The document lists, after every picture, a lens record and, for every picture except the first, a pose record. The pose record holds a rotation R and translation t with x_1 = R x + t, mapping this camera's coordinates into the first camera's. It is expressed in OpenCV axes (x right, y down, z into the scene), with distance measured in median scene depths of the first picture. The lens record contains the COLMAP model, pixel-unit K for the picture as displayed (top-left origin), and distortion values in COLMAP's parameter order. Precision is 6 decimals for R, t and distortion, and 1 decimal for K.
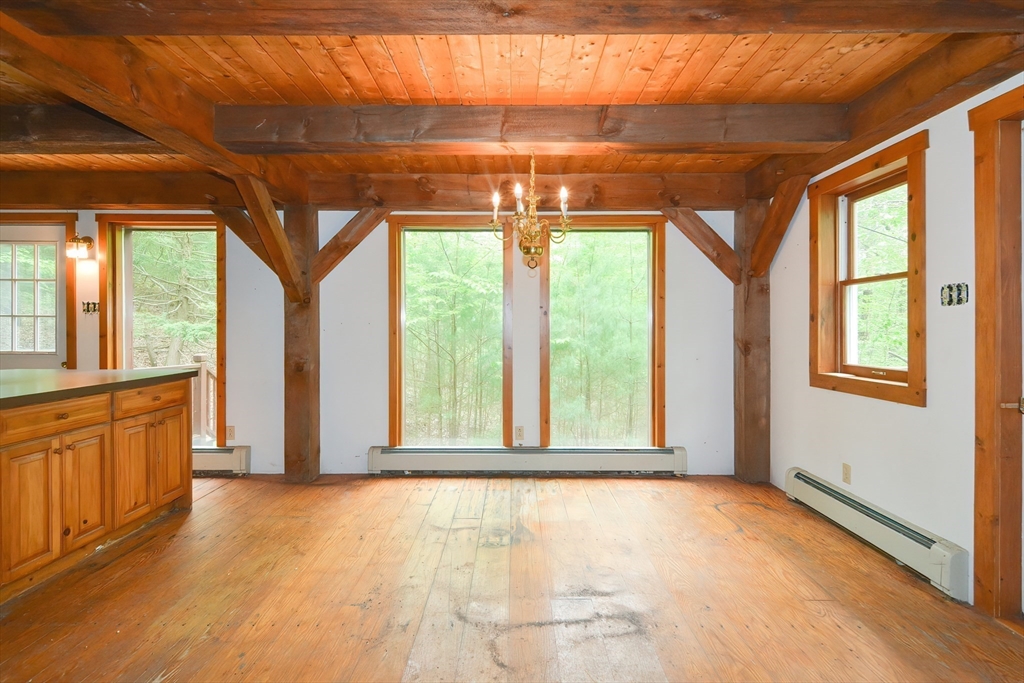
lens RADIAL K [[493.5, 0, 512.5], [0, 493.5, 330.2], [0, 0, 1]] dist [0.005752, -0.000143]
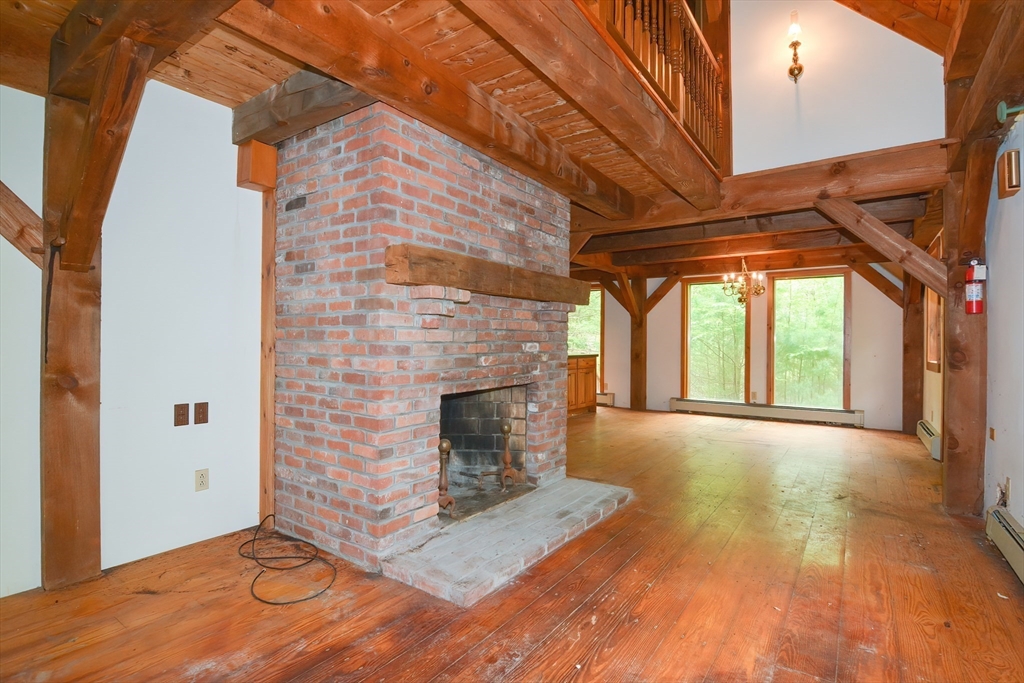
lens RADIAL K [[493.5, 0, 516.2], [0, 493.5, 339.4], [0, 0, 1]] dist [0.005752, -0.000143]
pose [[0.798466, 0.002665, -0.602034, 0.401741], [-0.013644, 0.999813, -0.013670, 0.042787], [0.601885, 0.019129, 0.798354, -0.941612]]
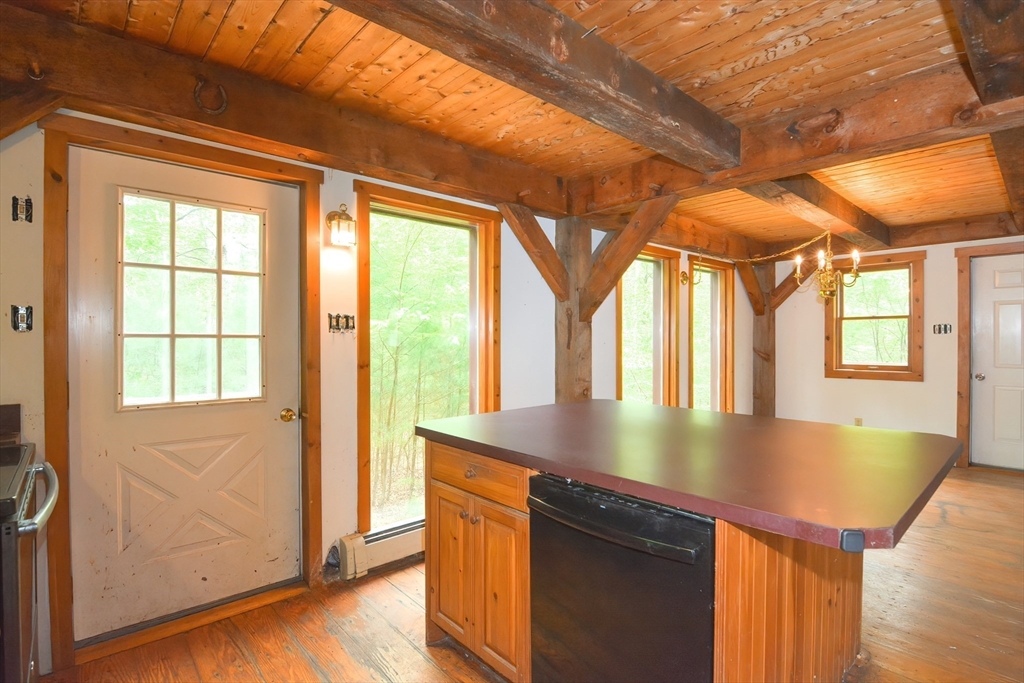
lens RADIAL K [[493.5, 0, 513.1], [0, 493.5, 342.2], [0, 0, 1]] dist [0.005752, -0.000143]
pose [[0.734284, -0.006339, 0.678813, -1.623174], [0.012649, 0.999911, -0.004346, -0.022140], [-0.678725, 0.011777, 0.734298, 0.548309]]
